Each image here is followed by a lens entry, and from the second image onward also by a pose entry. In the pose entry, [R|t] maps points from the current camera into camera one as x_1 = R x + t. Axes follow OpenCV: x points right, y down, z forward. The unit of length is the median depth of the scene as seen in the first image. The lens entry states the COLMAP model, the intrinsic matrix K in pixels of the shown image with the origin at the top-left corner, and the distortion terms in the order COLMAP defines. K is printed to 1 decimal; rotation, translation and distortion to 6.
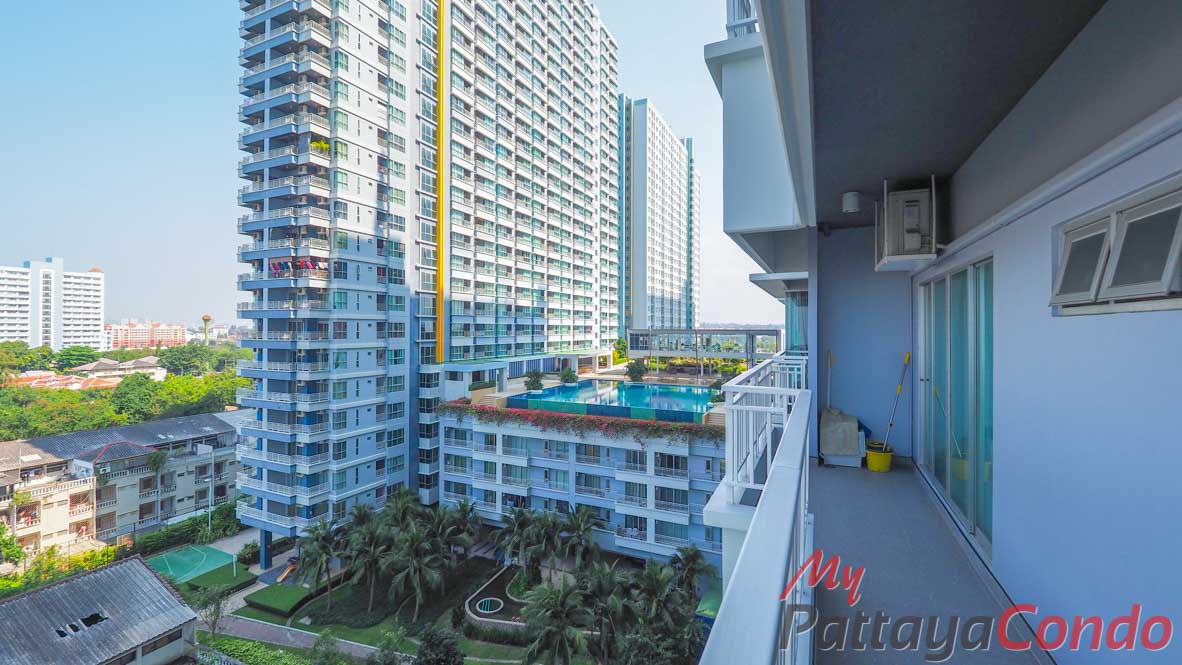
lens RADIAL K [[513.5, 0, 587.9], [0, 513.5, 326.8], [0, 0, 1]] dist [-0.003582, -0.000875]
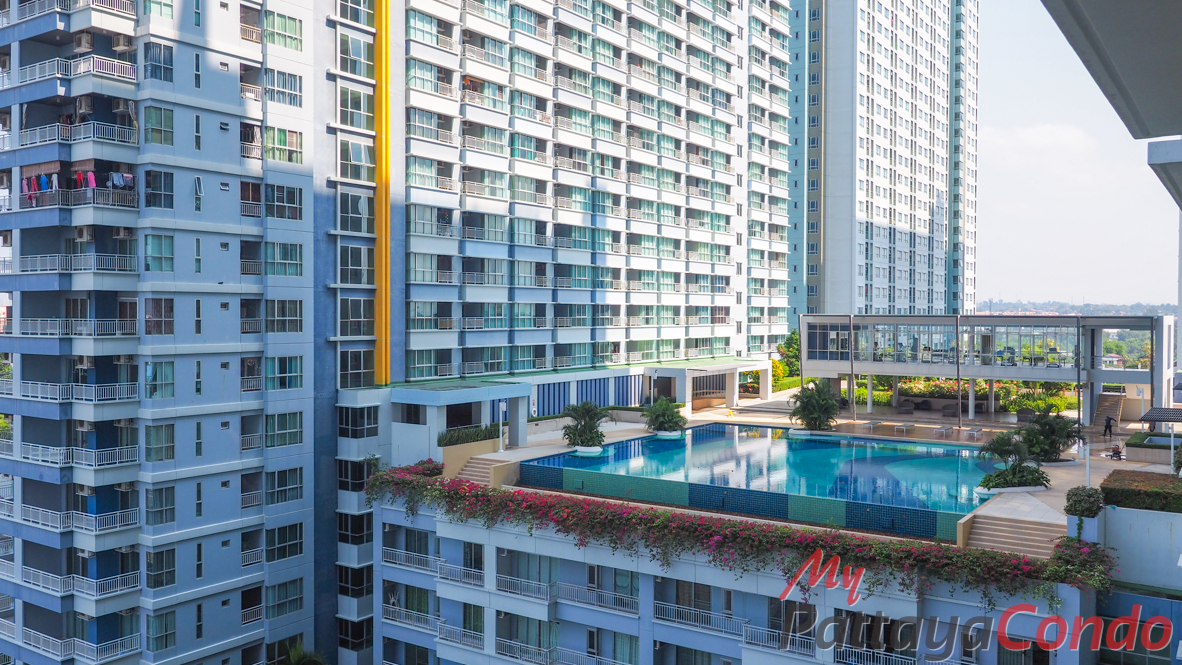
lens RADIAL K [[996.6, 0, 589.2], [0, 996.6, 328.2], [0, 0, 1]] dist [-0.014641, 0.008698]
pose [[0.986443, 0.003526, -0.164066, 0.044781], [-0.000348, 0.999812, 0.019394, -0.000028], [0.164103, -0.019074, 0.986259, 0.119271]]
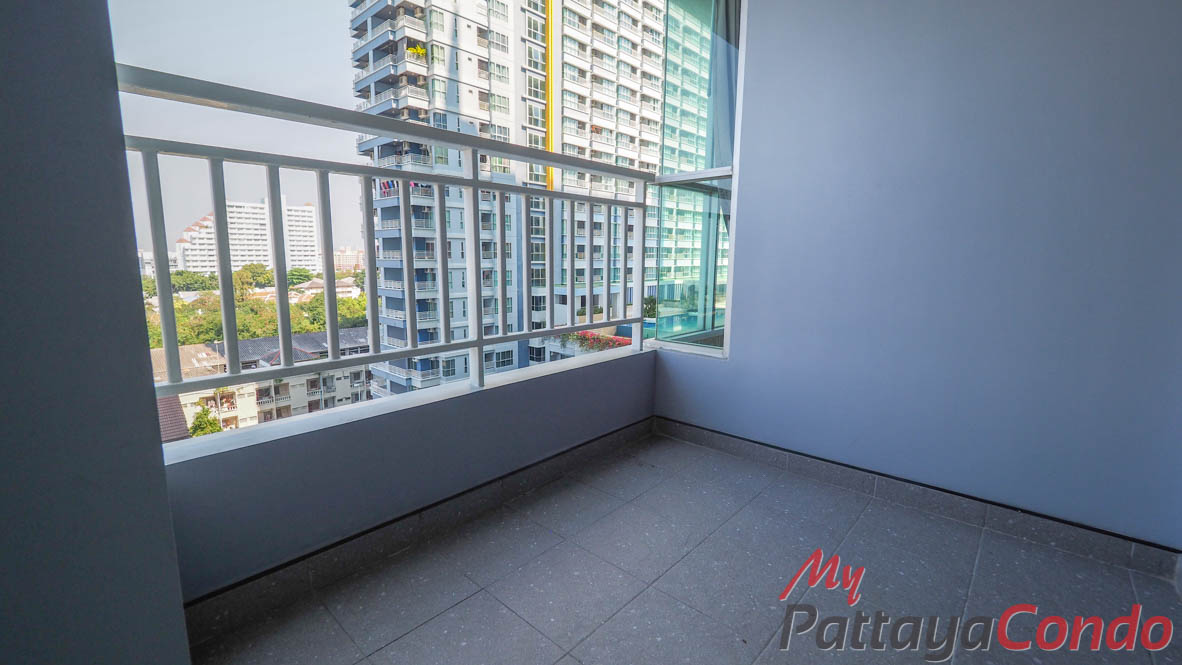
lens RADIAL K [[513.3, 0, 580.3], [0, 513.3, 337.4], [0, 0, 1]] dist [-0.002724, -0.000393]
pose [[0.948622, 0.052561, -0.312016, 0.063814], [-0.002596, 0.987366, 0.158434, 0.012426], [0.316402, -0.149484, 0.936774, 0.095660]]
